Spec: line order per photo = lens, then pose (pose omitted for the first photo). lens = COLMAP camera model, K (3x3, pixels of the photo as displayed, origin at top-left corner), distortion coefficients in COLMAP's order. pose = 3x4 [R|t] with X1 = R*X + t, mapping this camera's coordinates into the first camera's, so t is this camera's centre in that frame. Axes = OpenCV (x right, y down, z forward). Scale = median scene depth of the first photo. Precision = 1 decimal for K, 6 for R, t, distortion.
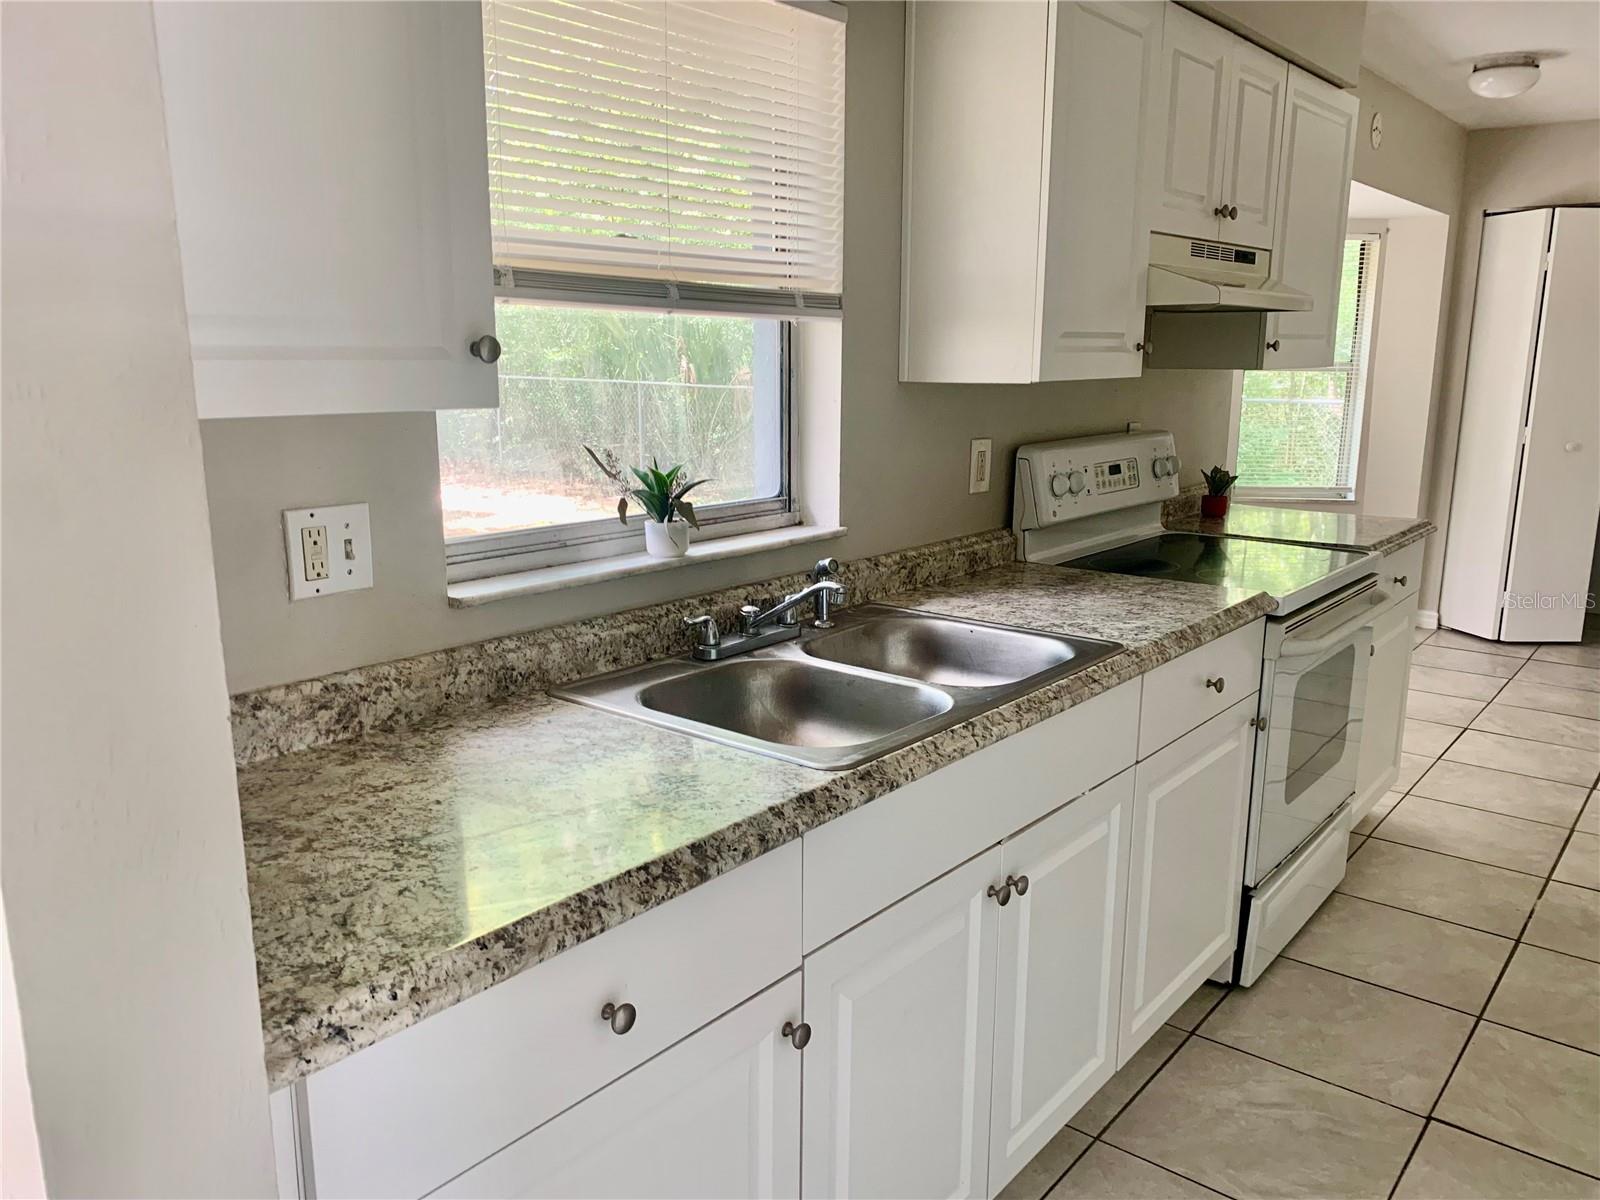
lens RADIAL K [[1222.8, 0, 793.3], [0, 1222.8, 604.0], [0, 0, 1]] dist [0.053067, -0.059126]
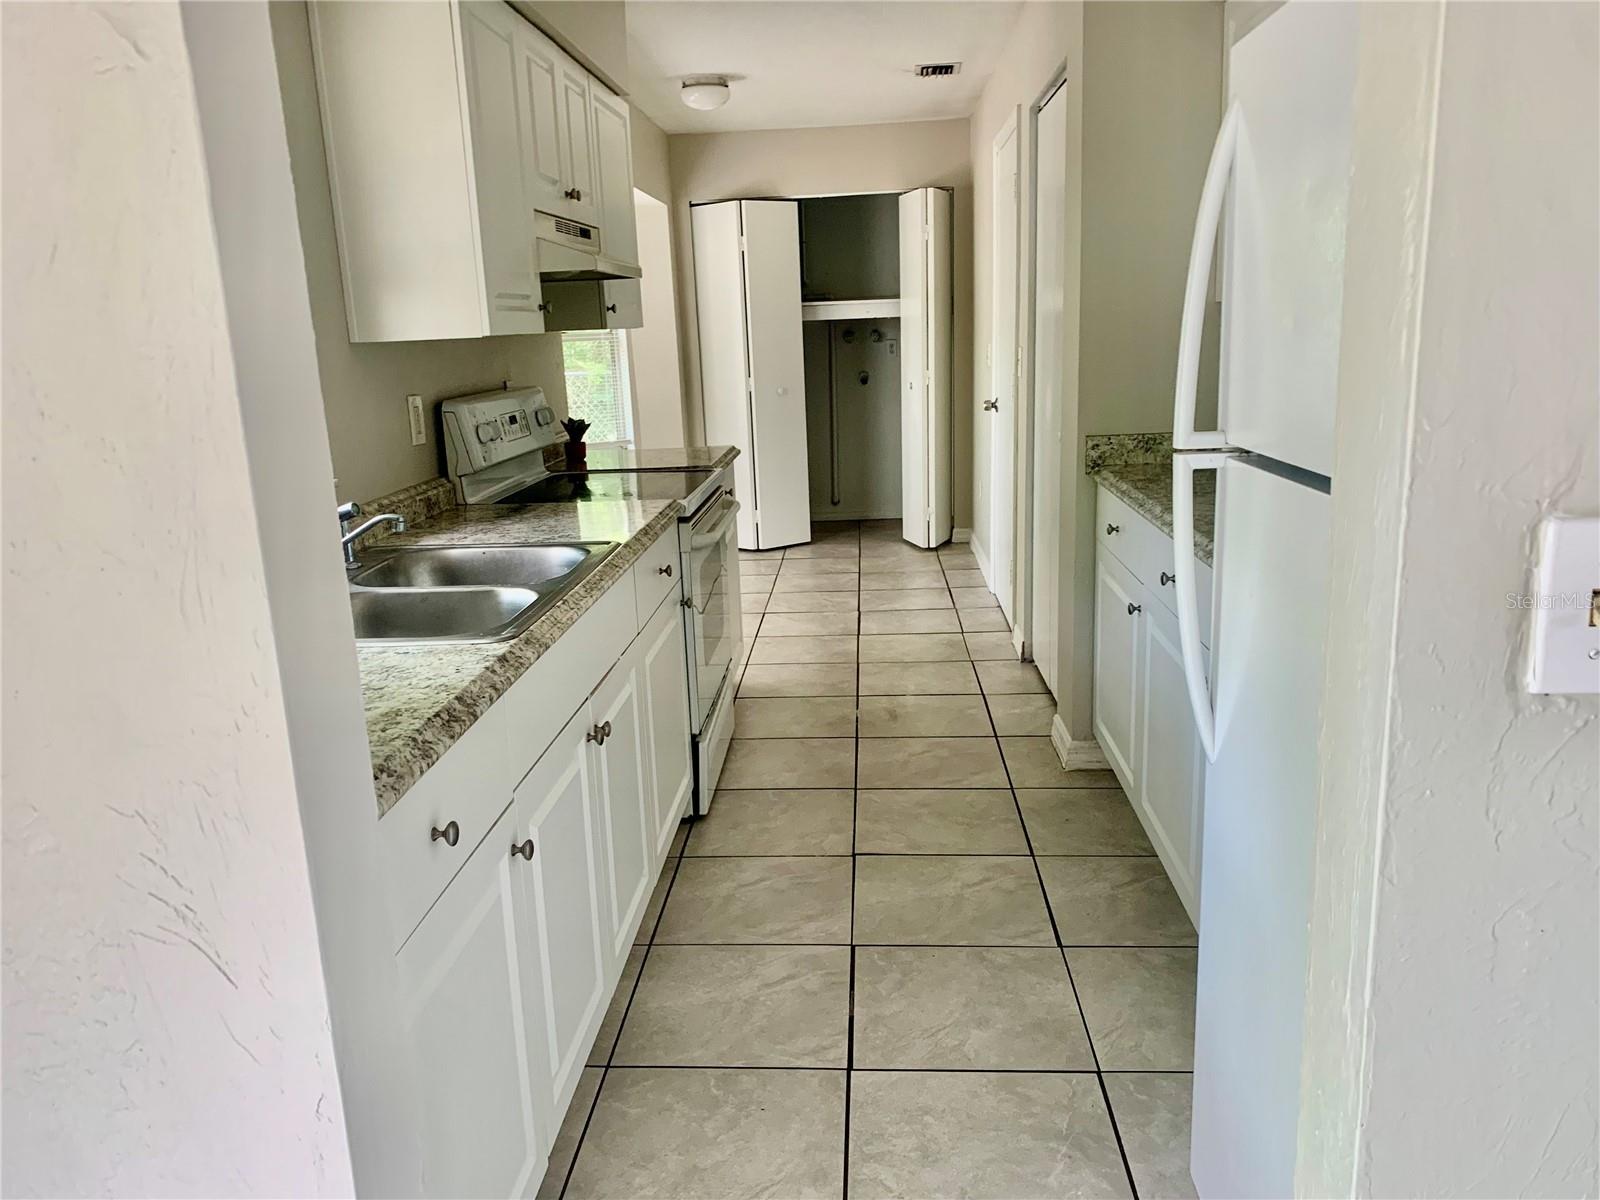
lens RADIAL K [[1222.8, 0, 801.8], [0, 1222.8, 598.9], [0, 0, 1]] dist [0.053067, -0.059126]
pose [[0.810218, -0.164407, 0.562598, -0.210775], [0.161727, 0.985300, 0.055024, 0.039347], [-0.563374, 0.046406, 0.824897, -0.092005]]
